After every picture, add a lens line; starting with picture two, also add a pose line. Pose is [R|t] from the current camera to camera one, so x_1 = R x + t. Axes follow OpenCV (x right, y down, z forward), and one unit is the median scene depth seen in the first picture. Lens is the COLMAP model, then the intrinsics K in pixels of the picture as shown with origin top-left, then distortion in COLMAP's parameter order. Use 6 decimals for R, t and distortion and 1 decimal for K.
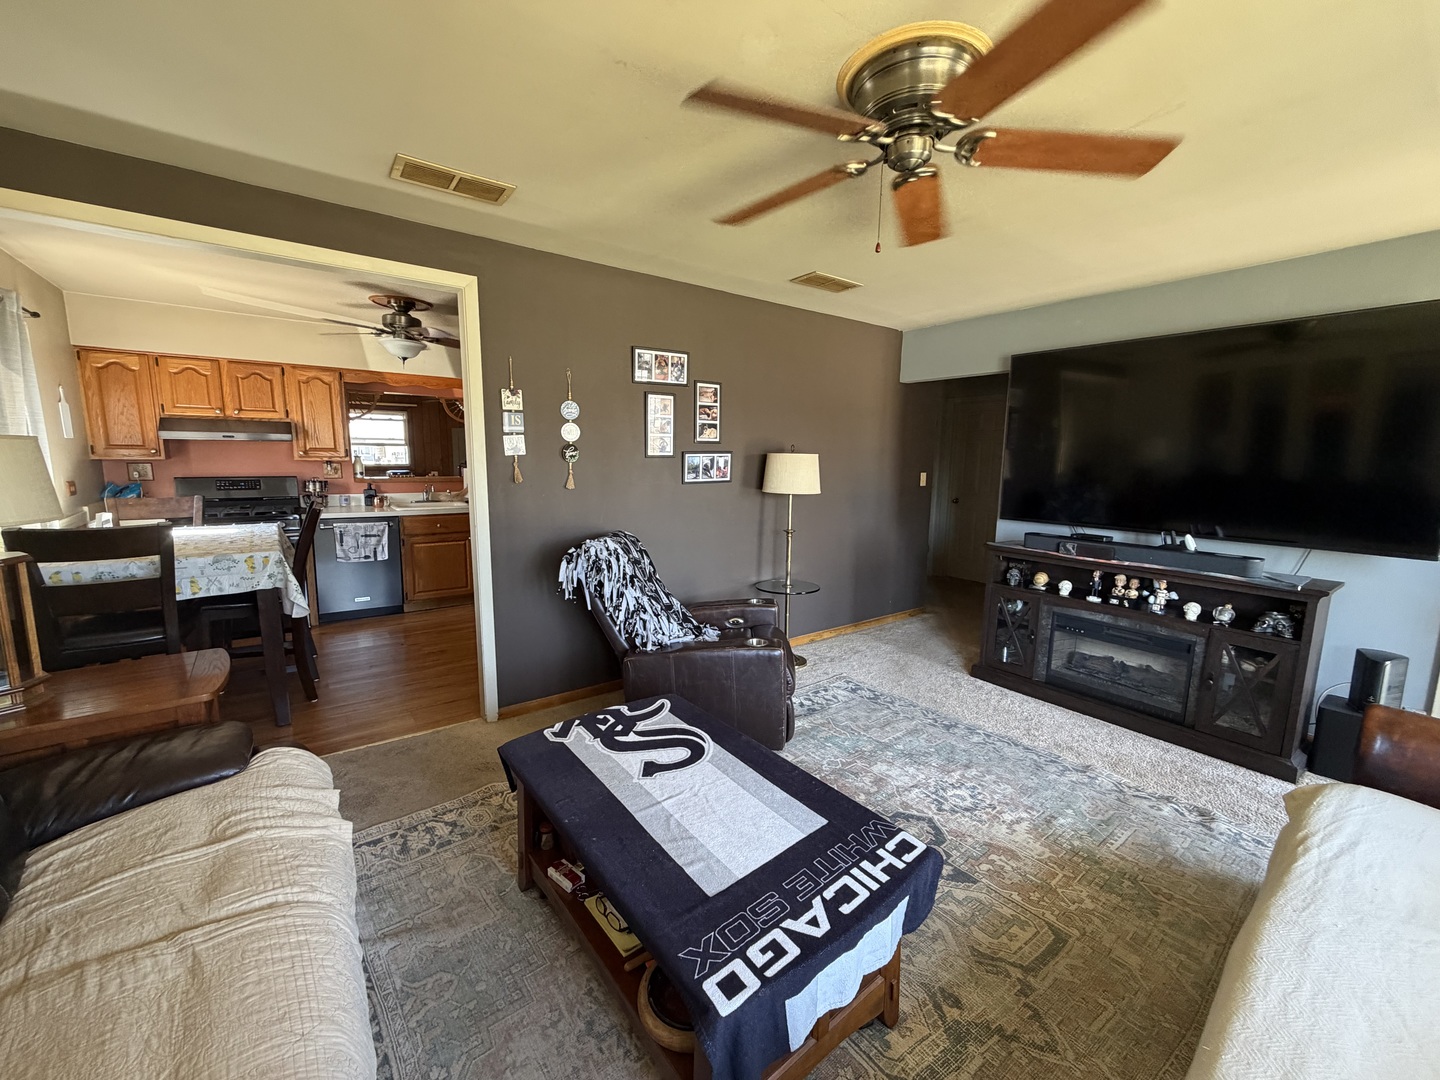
lens RADIAL K [[572.0, 0, 719.0], [0, 572.0, 539.8], [0, 0, 1]] dist [0.000424, -0.000423]
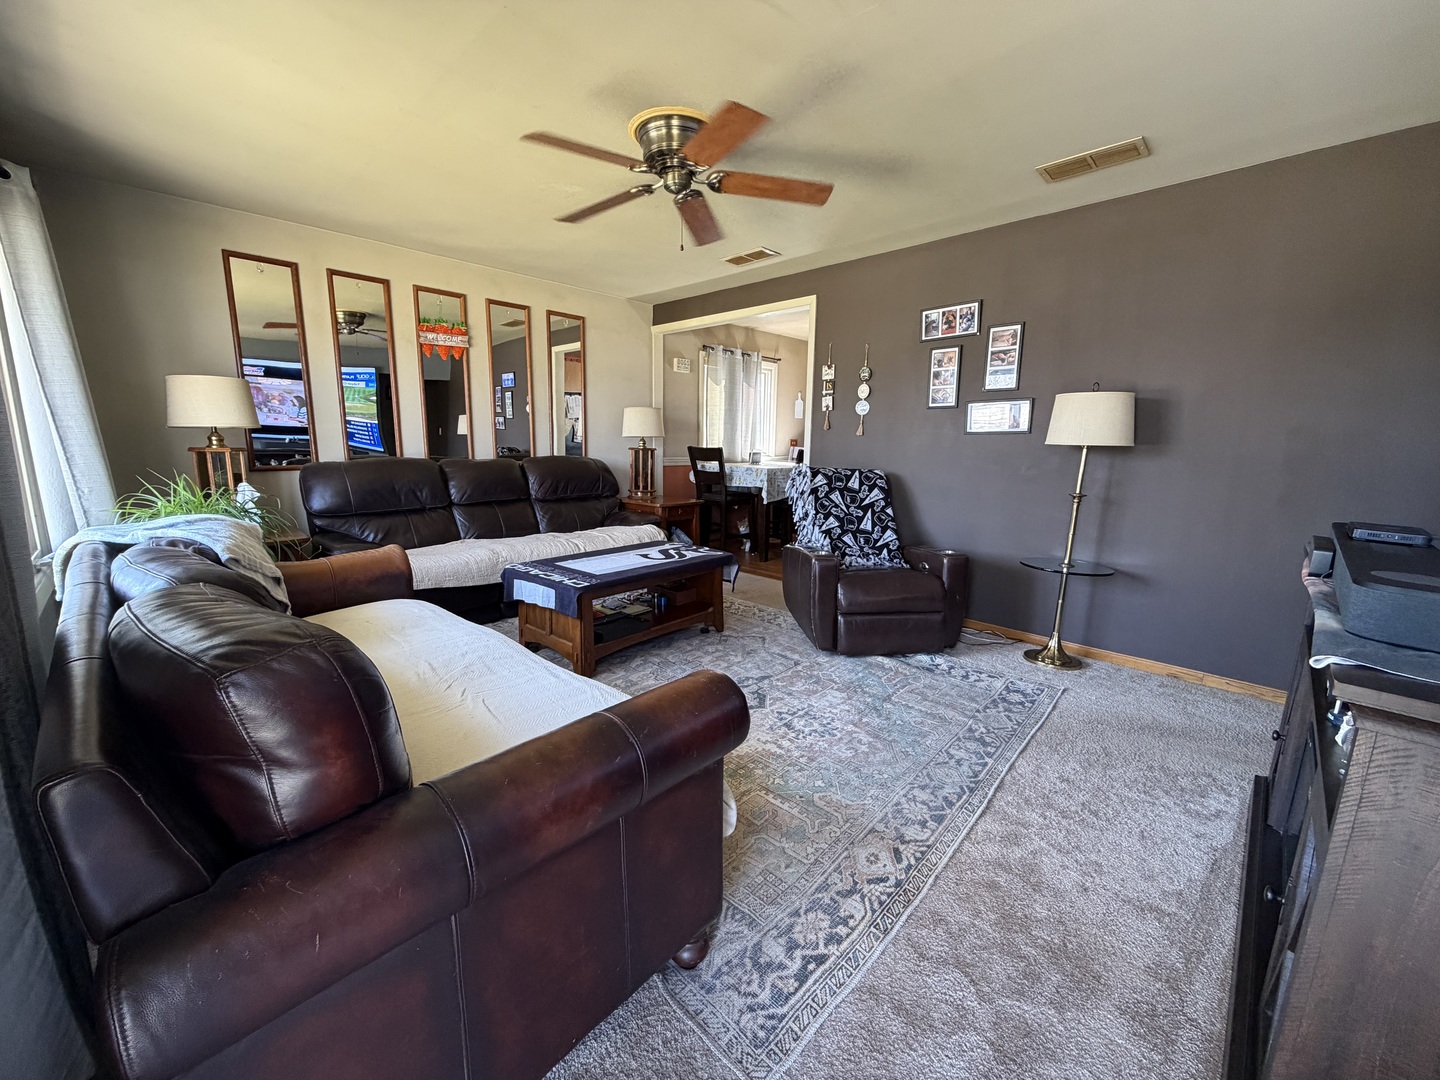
lens RADIAL K [[572.0, 0, 719.0], [0, 572.0, 539.8], [0, 0, 1]] dist [0.000424, -0.000423]
pose [[0.161610, 0.157931, -0.974136, 1.103815], [-0.159945, 0.978252, 0.132064, 0.025991], [0.973807, 0.134465, 0.183355, 0.526955]]
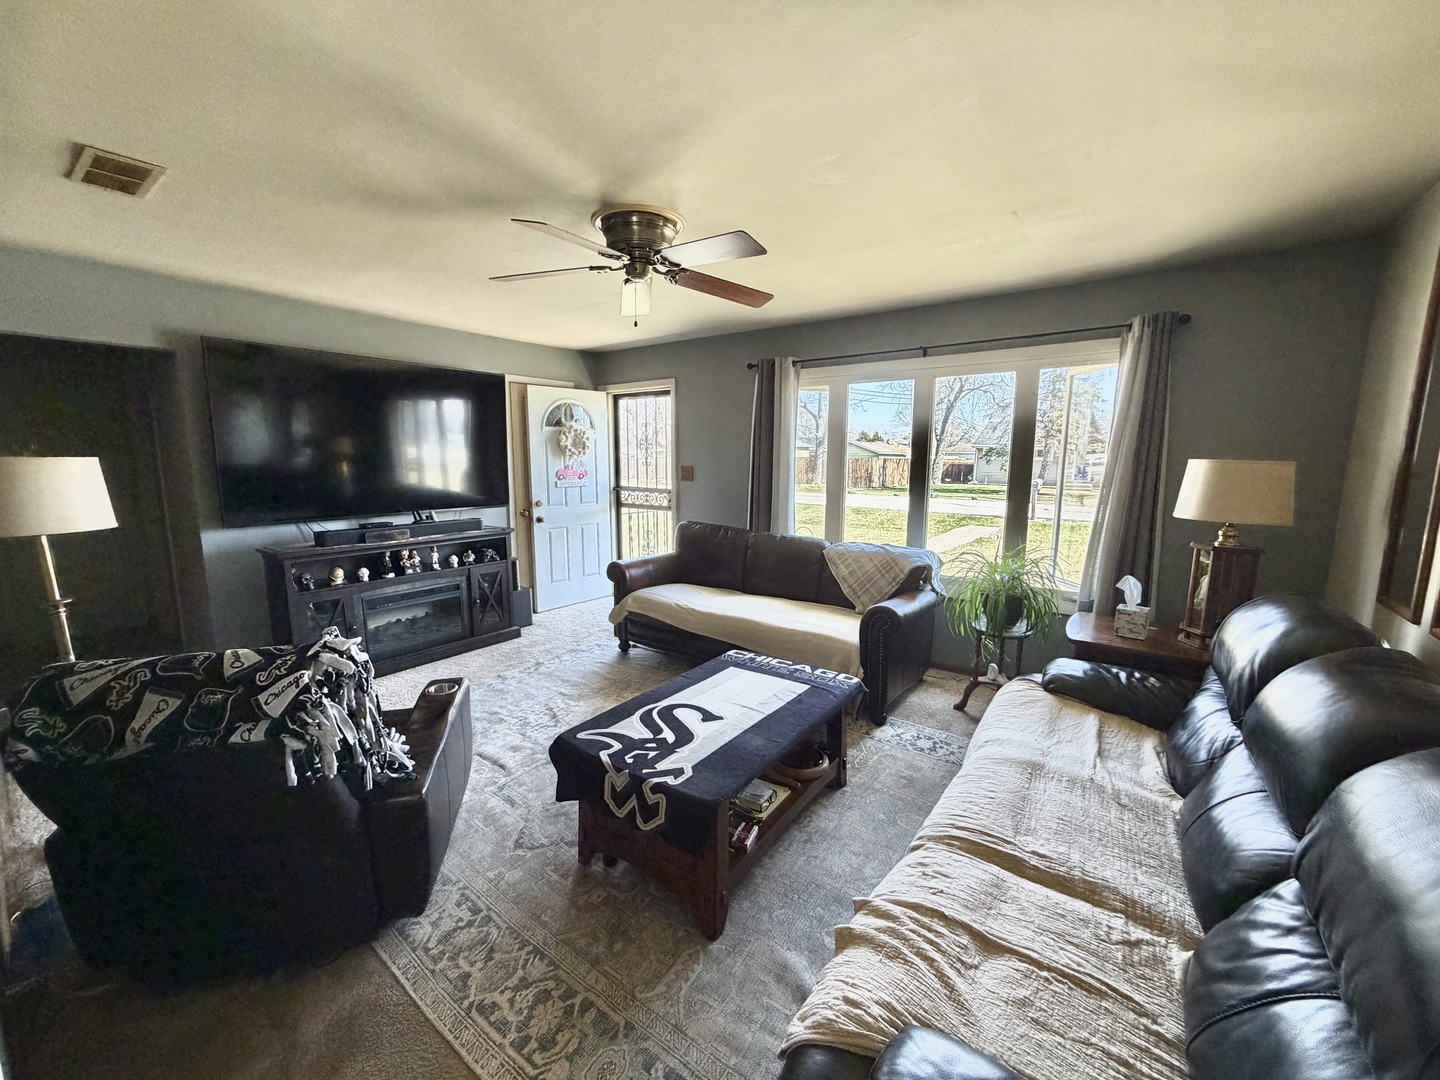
lens RADIAL K [[572.0, 0, 719.0], [0, 572.0, 539.8], [0, 0, 1]] dist [0.000424, -0.000423]
pose [[-0.287240, -0.155484, 0.945155, -0.736224], [0.128609, 0.971542, 0.198910, -0.131933], [-0.949185, 0.178691, -0.259069, 0.735797]]
